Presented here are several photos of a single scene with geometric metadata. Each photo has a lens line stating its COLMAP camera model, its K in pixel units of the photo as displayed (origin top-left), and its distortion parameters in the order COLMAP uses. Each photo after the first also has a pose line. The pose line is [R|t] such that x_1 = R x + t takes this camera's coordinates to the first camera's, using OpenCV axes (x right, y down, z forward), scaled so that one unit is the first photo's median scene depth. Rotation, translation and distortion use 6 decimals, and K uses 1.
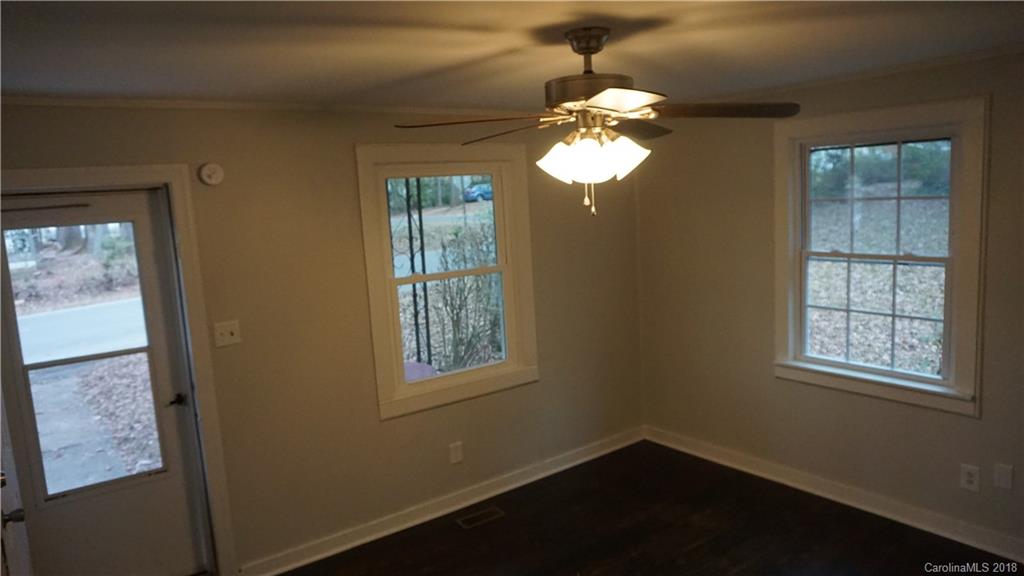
lens RADIAL K [[705.2, 0, 512.0], [0, 705.2, 288.0], [0, 0, 1]] dist [-0.002391, 0.002409]
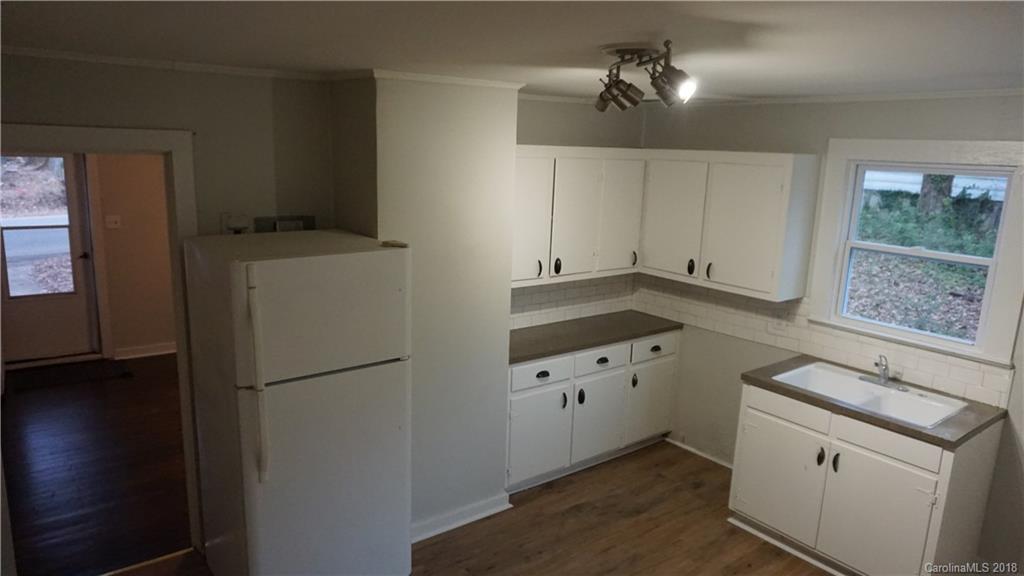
lens RADIAL K [[705.2, 0, 512.0], [0, 705.2, 288.0], [0, 0, 1]] dist [-0.002391, 0.002409]
pose [[0.995369, 0.086016, 0.042920, 0.120086], [-0.088455, 0.994356, 0.058588, 0.007145], [-0.037638, -0.062113, 0.997359, -0.188084]]
